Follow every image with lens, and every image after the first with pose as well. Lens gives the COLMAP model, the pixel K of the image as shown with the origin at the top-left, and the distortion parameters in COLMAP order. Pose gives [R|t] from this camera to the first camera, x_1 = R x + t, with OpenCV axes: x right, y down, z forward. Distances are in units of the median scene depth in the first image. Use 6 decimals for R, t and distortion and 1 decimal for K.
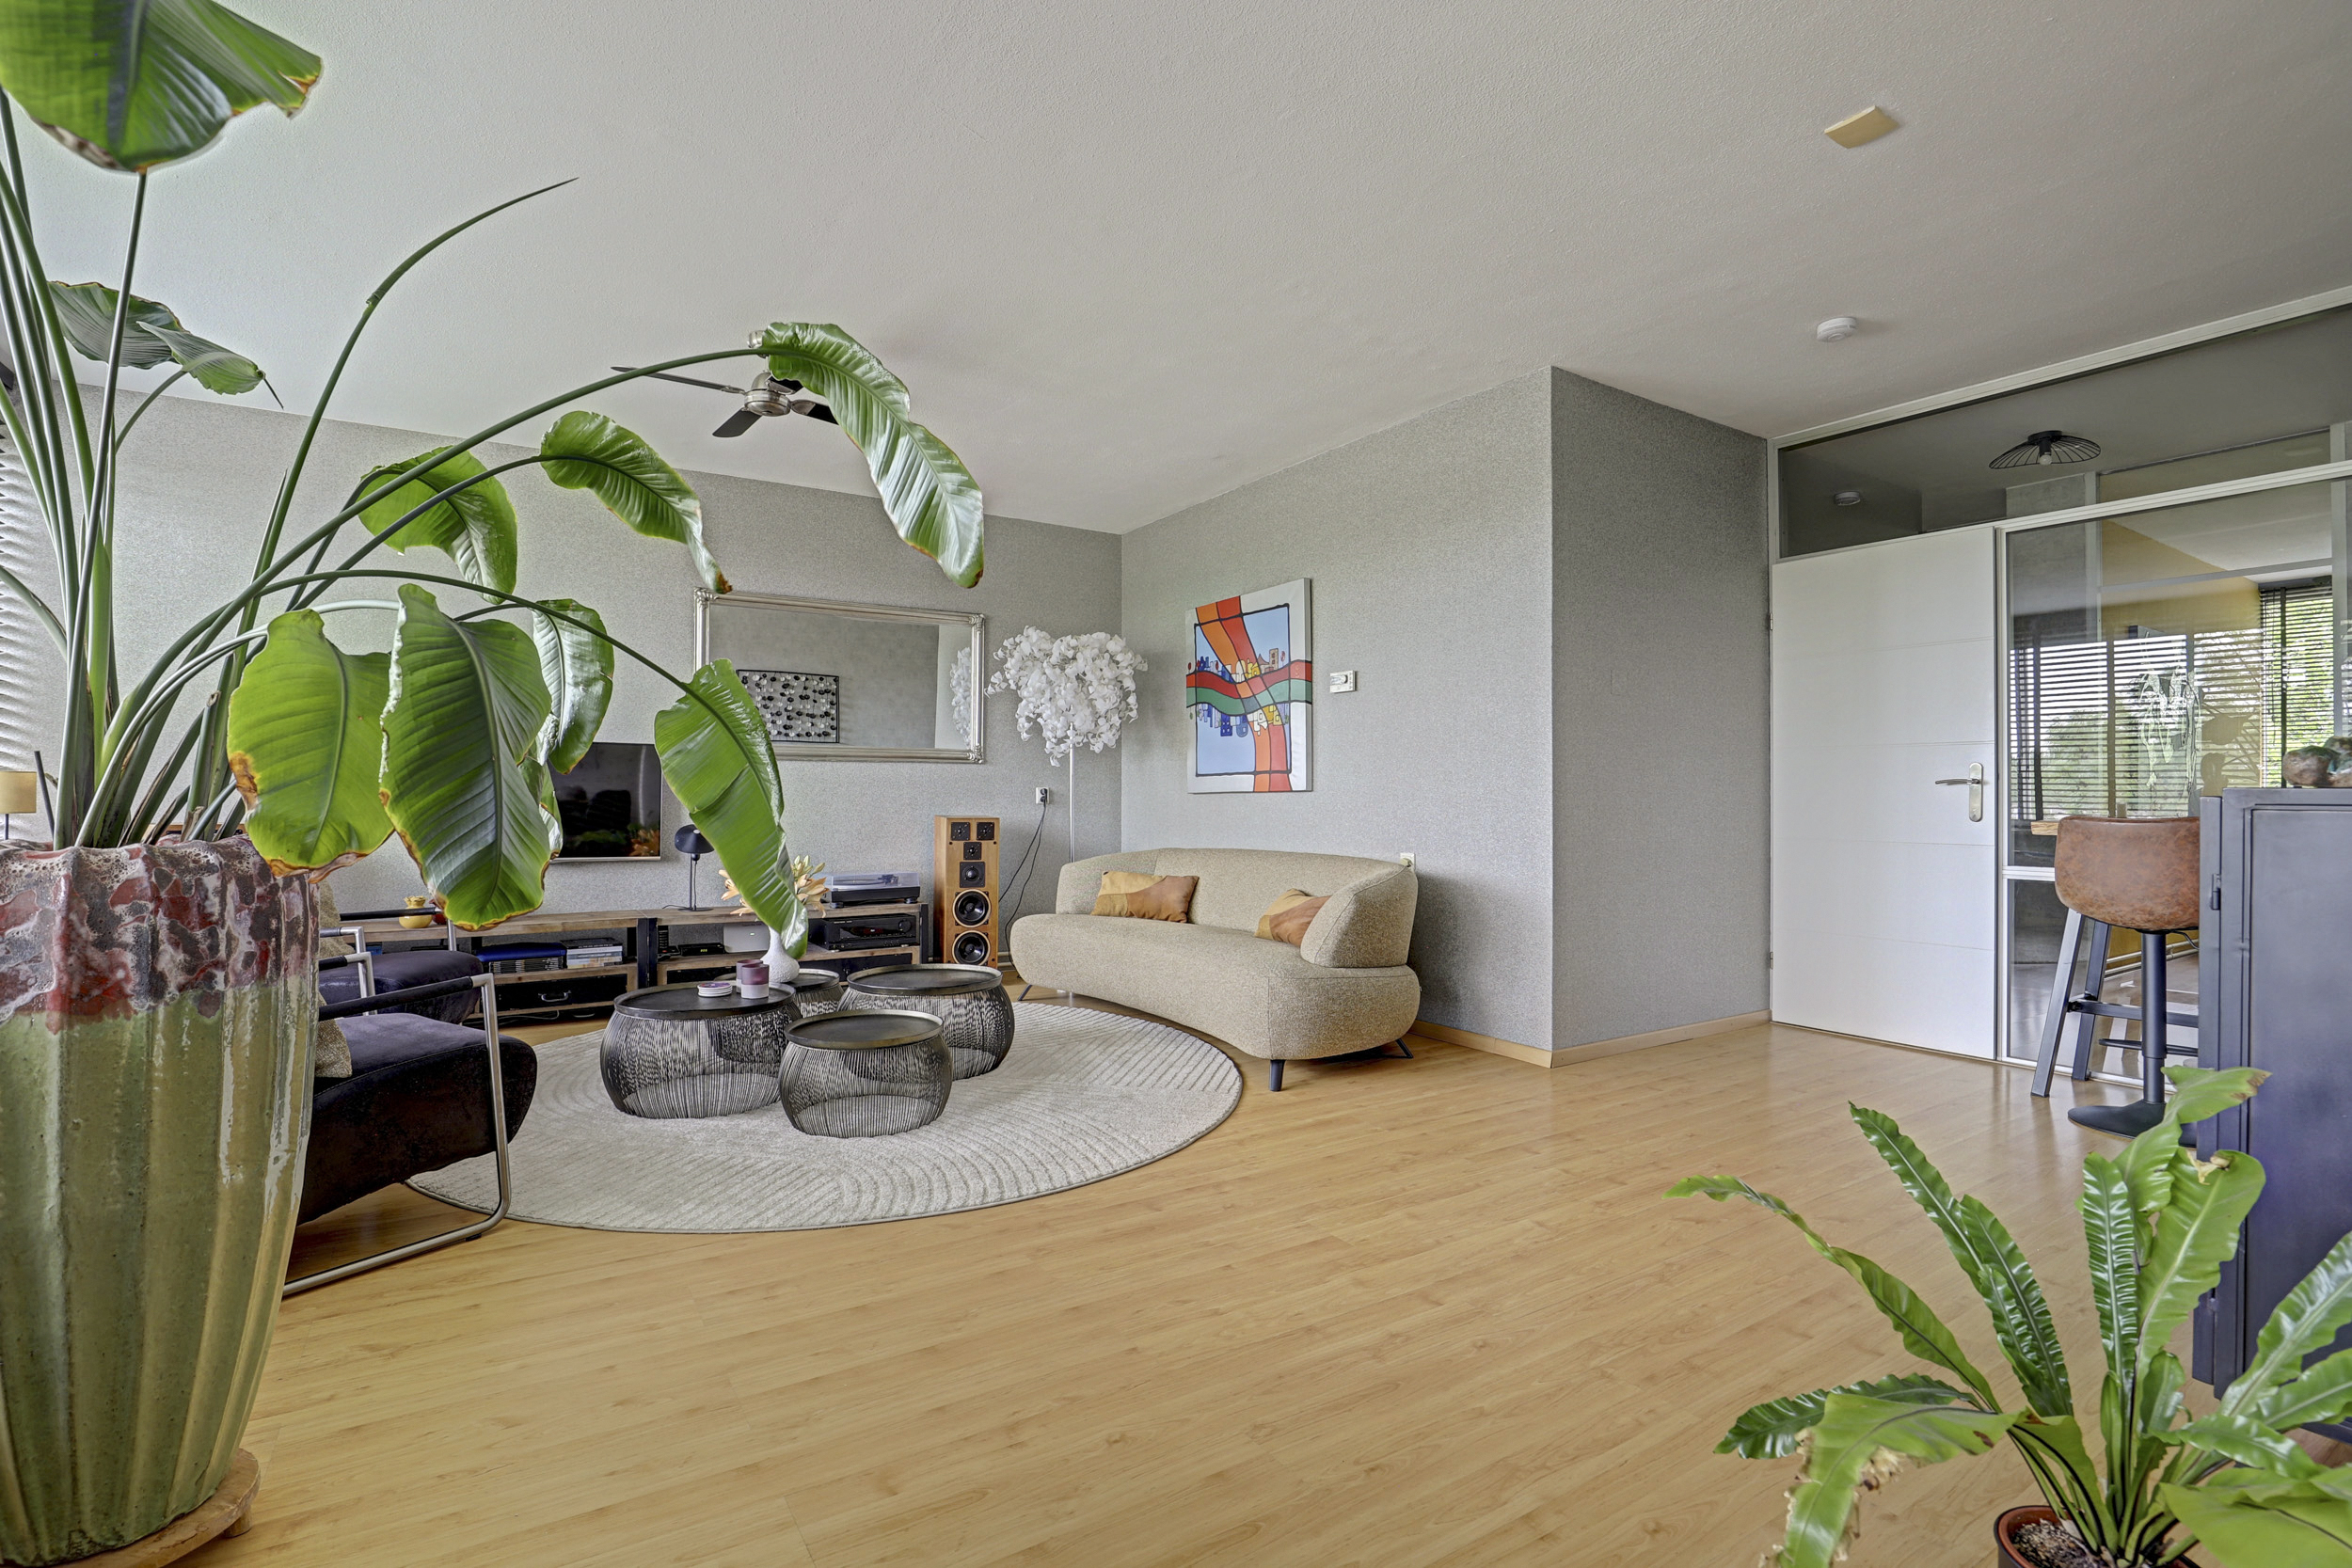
lens RADIAL K [[1095.7, 0, 1142.0], [0, 1095.7, 758.8], [0, 0, 1]] dist [-0.028170, 0.004156]
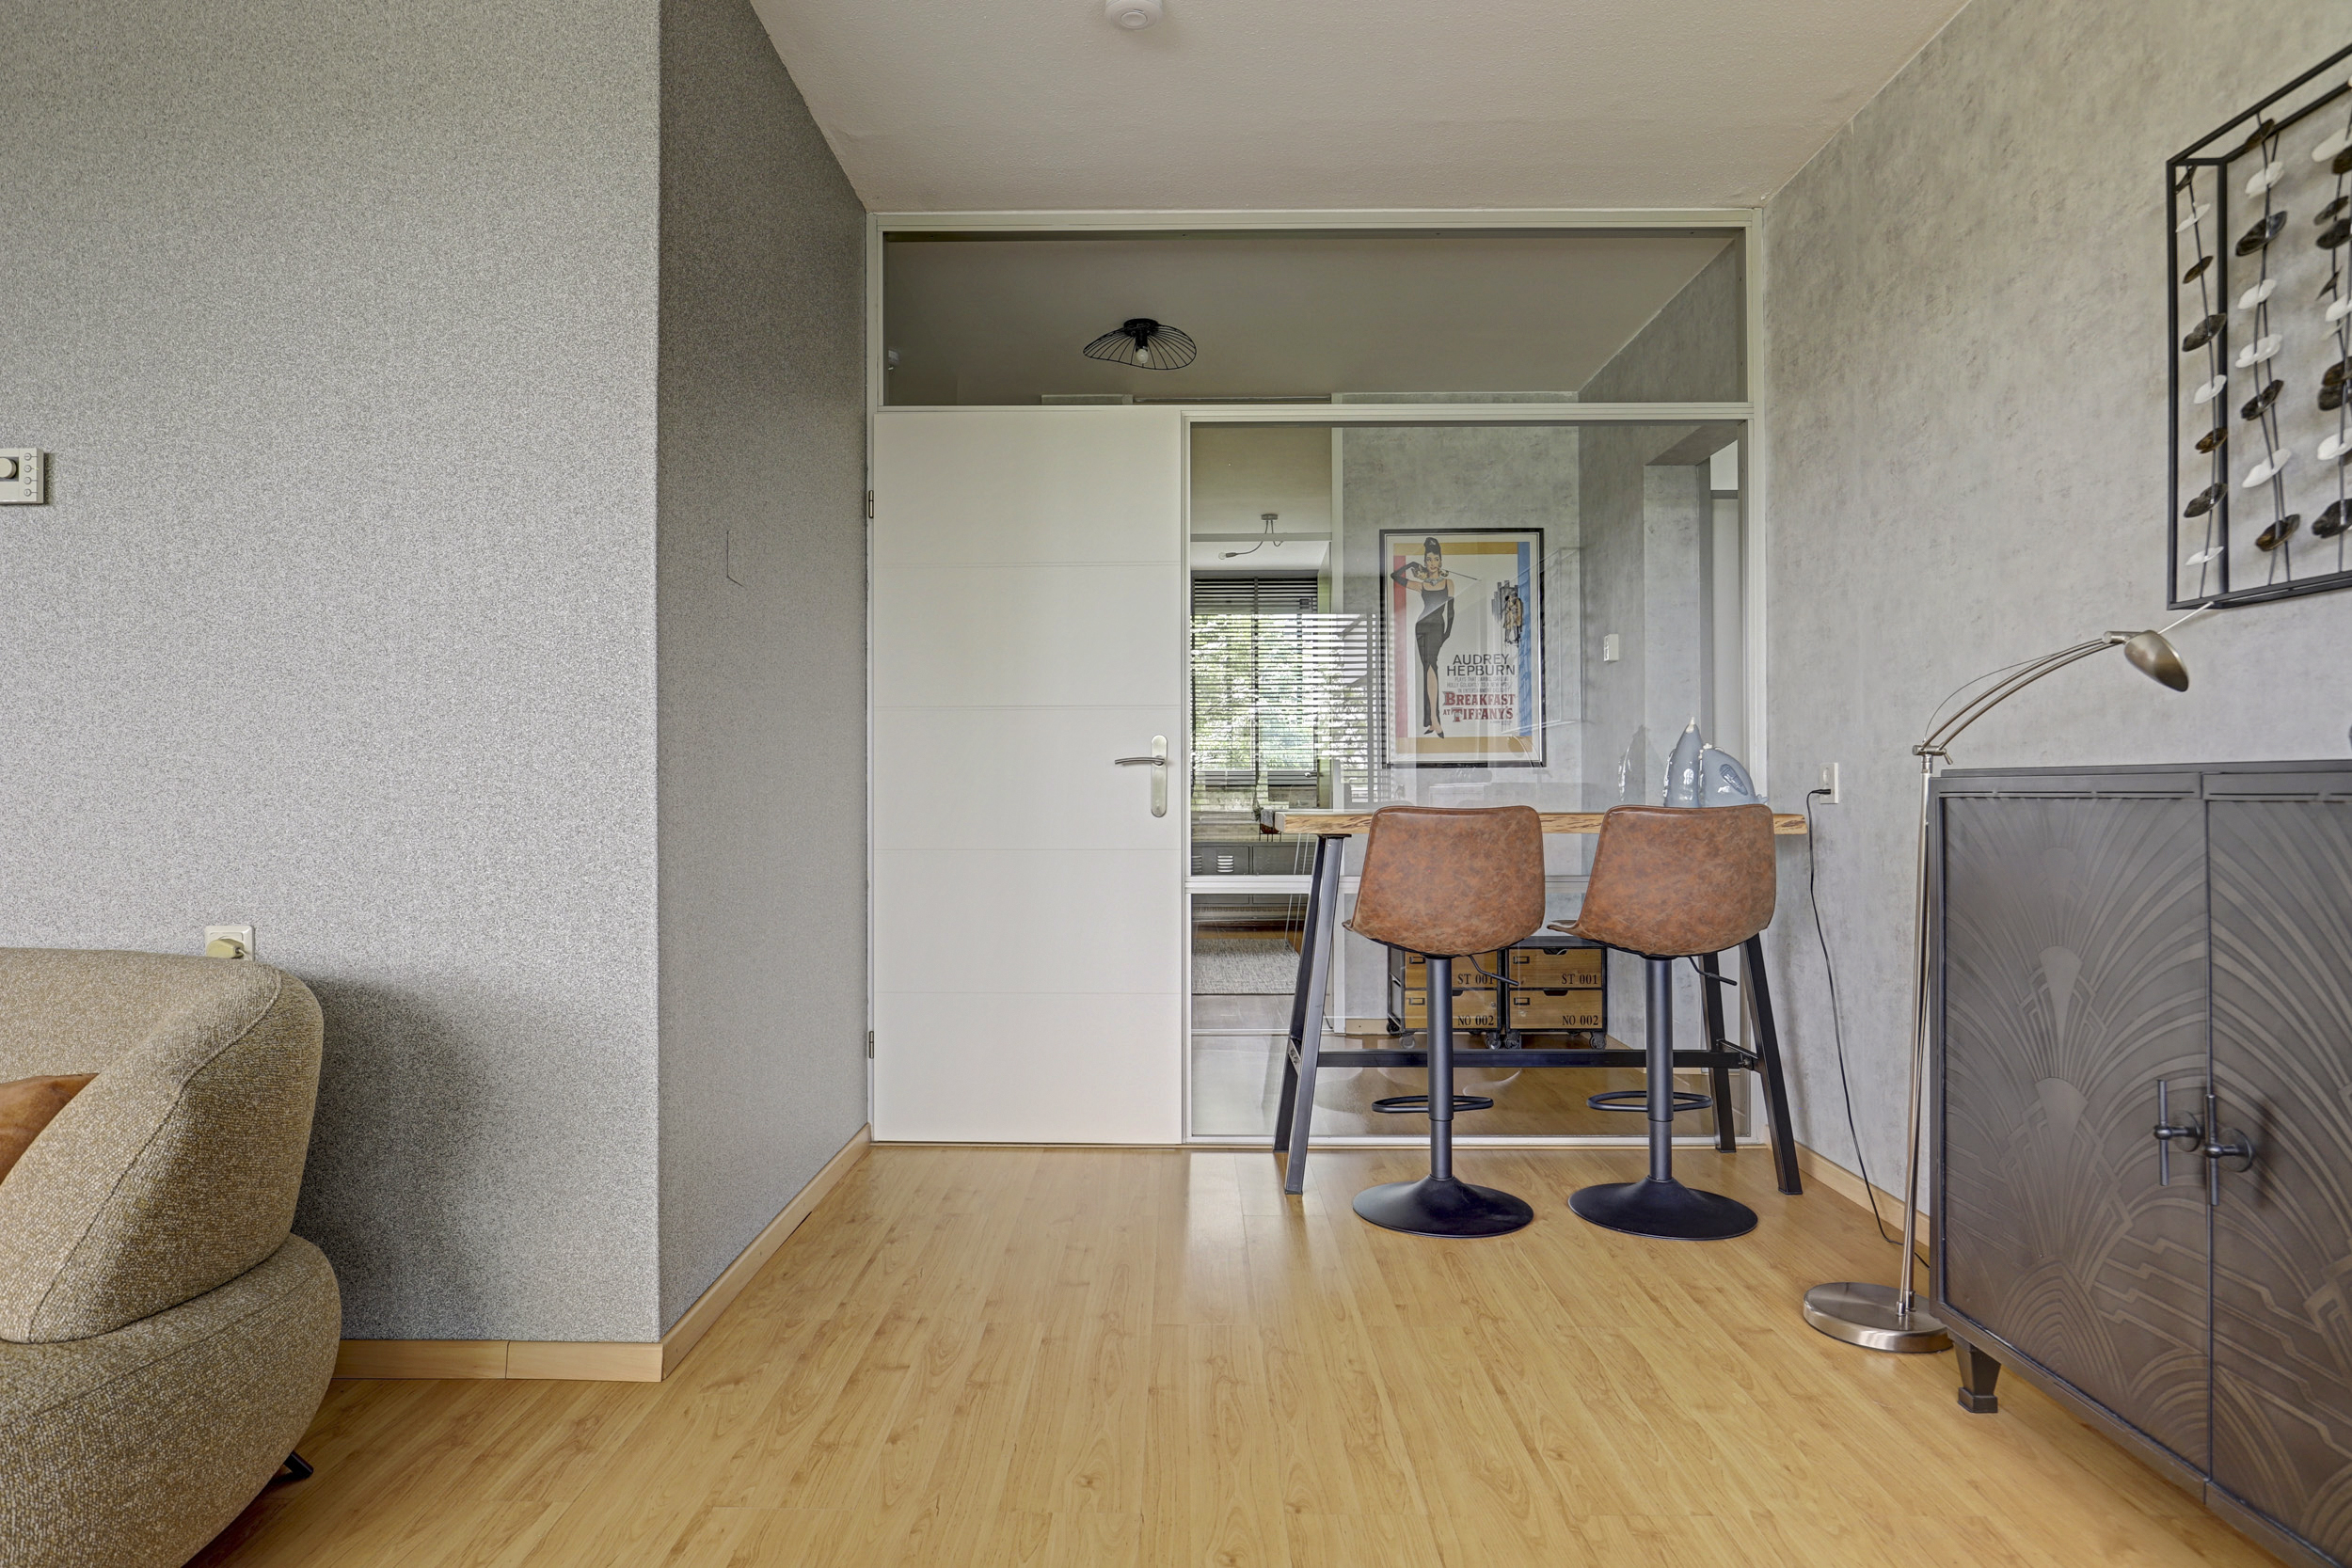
lens RADIAL K [[1352.9, 0, 1160.1], [0, 1352.9, 780.1], [0, 0, 1]] dist [-0.005217, -0.001630]
pose [[0.539632, -0.000684, 0.841901, 0.019406], [-0.023695, 0.999591, 0.016000, 0.027115], [-0.841567, -0.028583, 0.539396, 0.715895]]
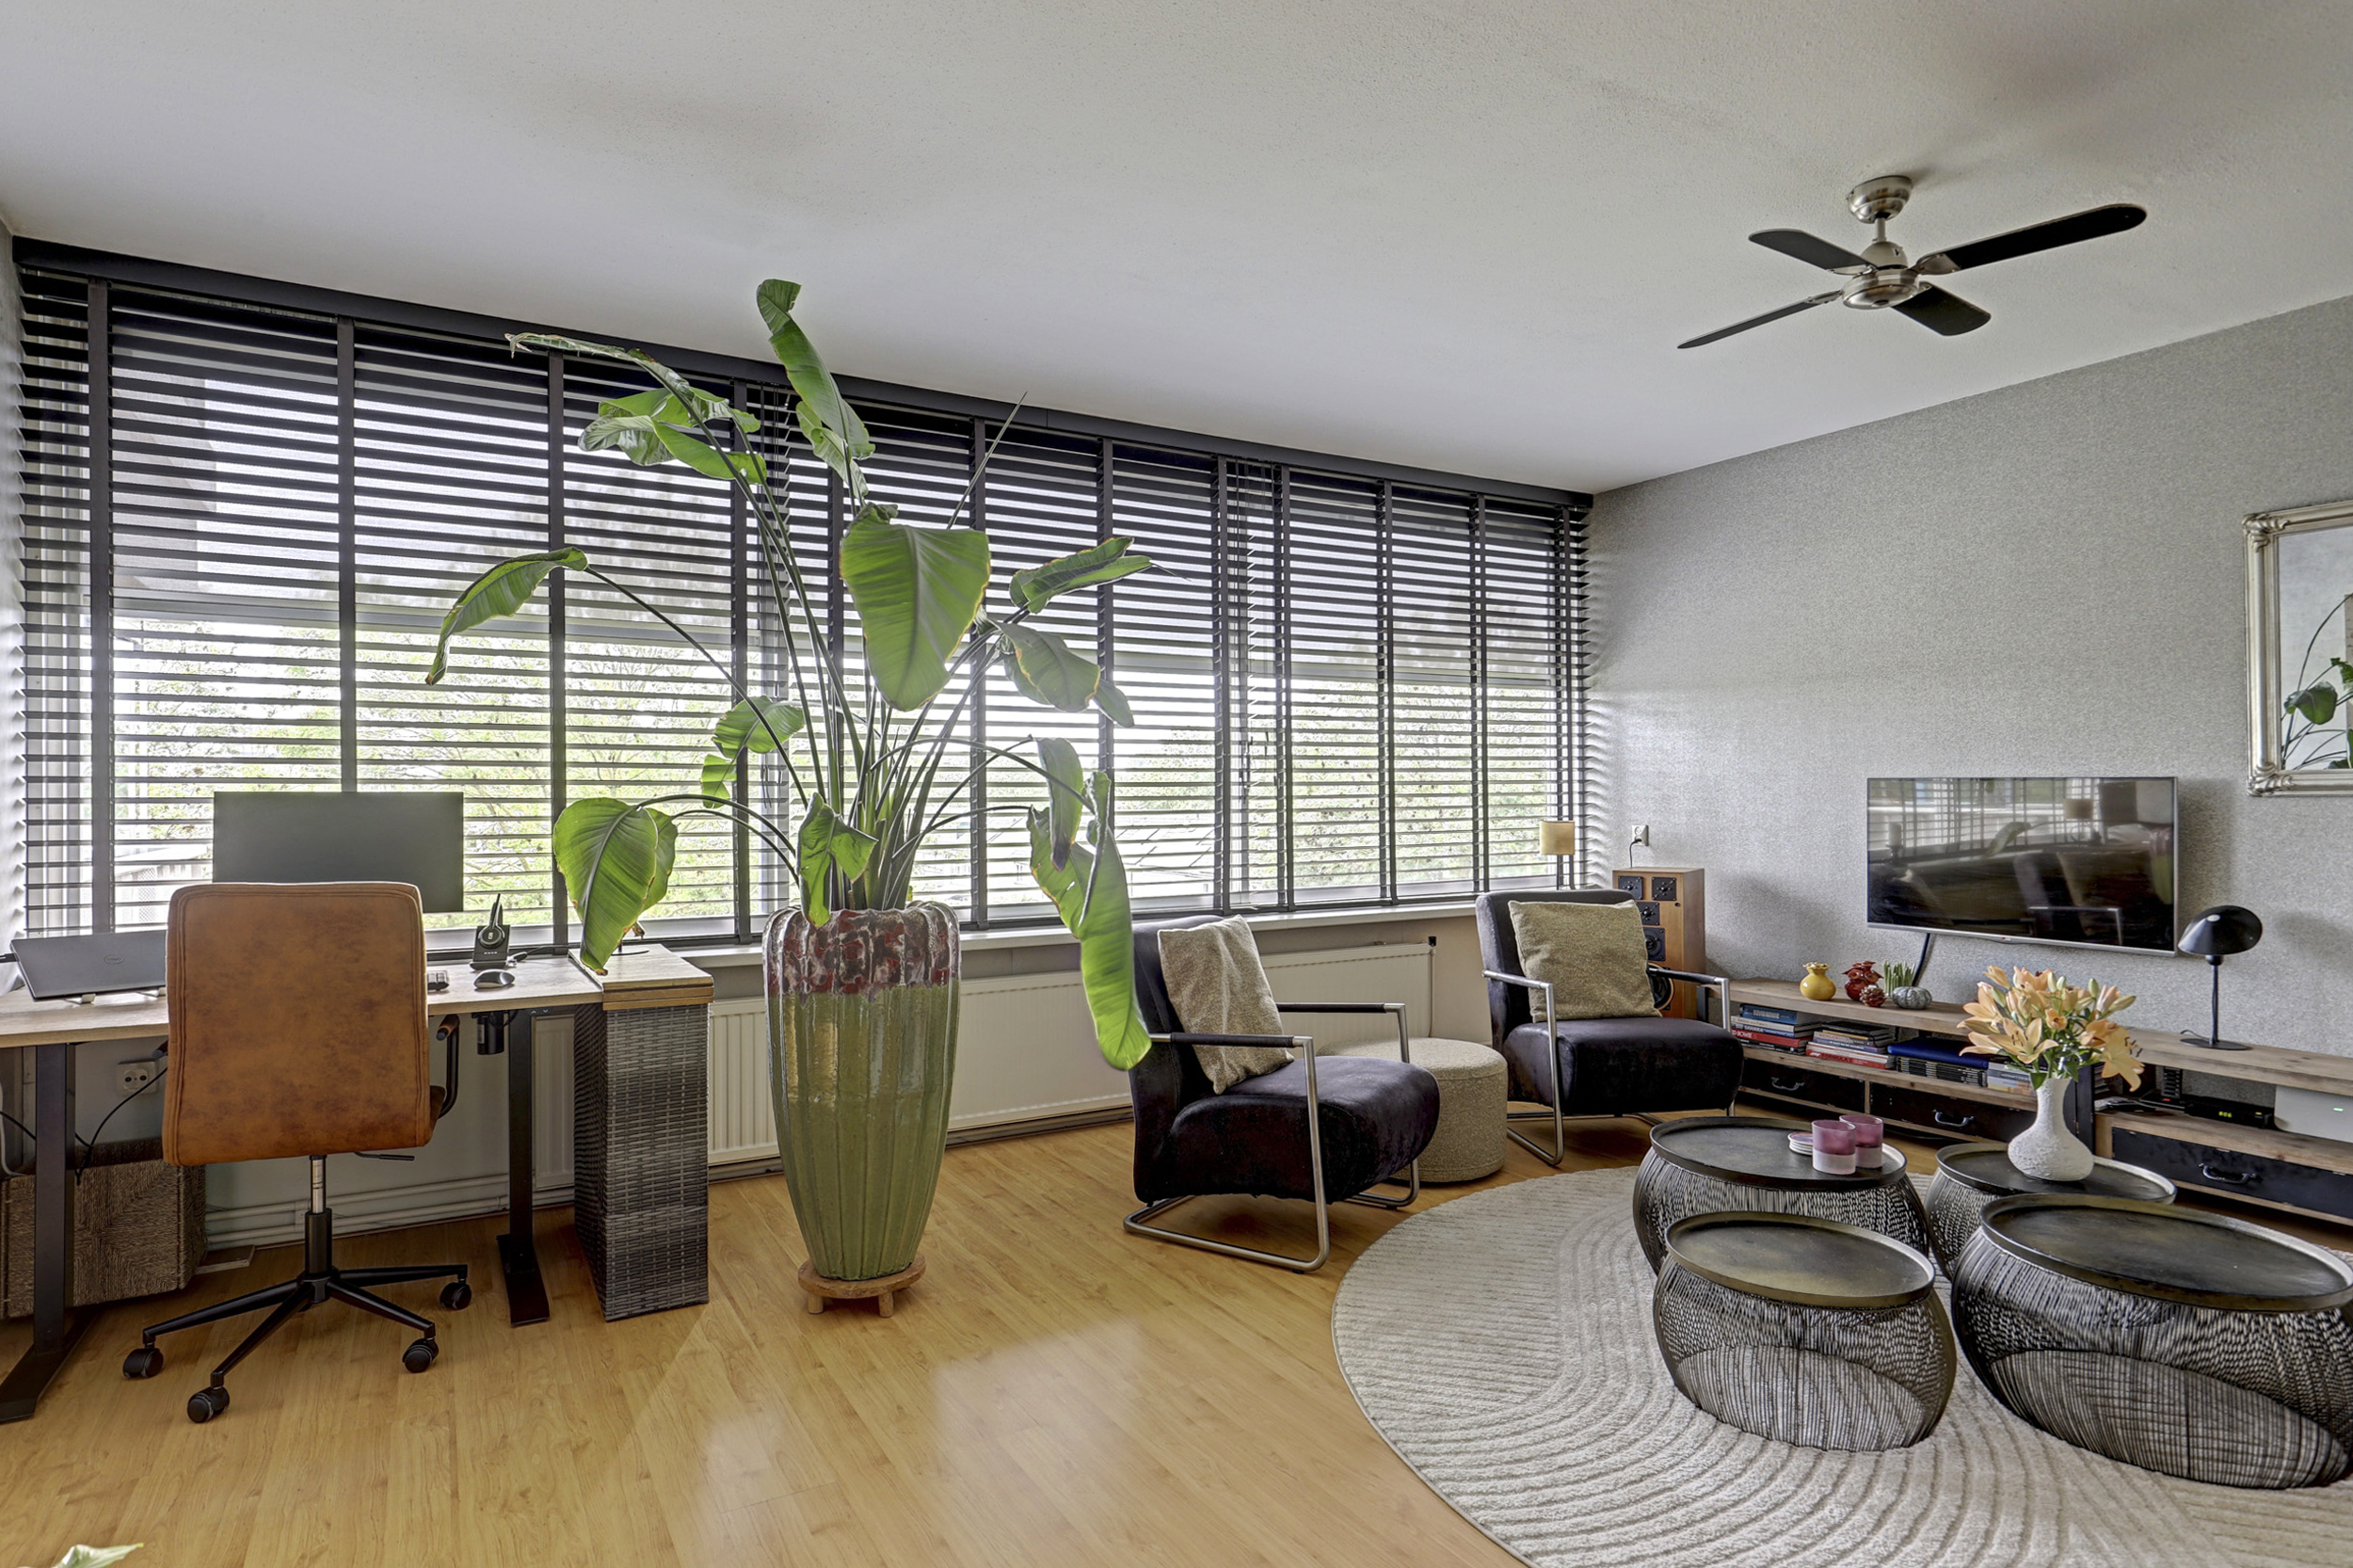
lens RADIAL K [[1249.2, 0, 1148.3], [0, 1249.2, 795.5], [0, 0, 1]] dist [-0.003171, 0.002673]
pose [[-0.036306, -0.005859, -0.999324, 0.577999], [0.040932, 0.999135, -0.007345, -0.041141], [0.998502, -0.041171, -0.036035, 0.762711]]
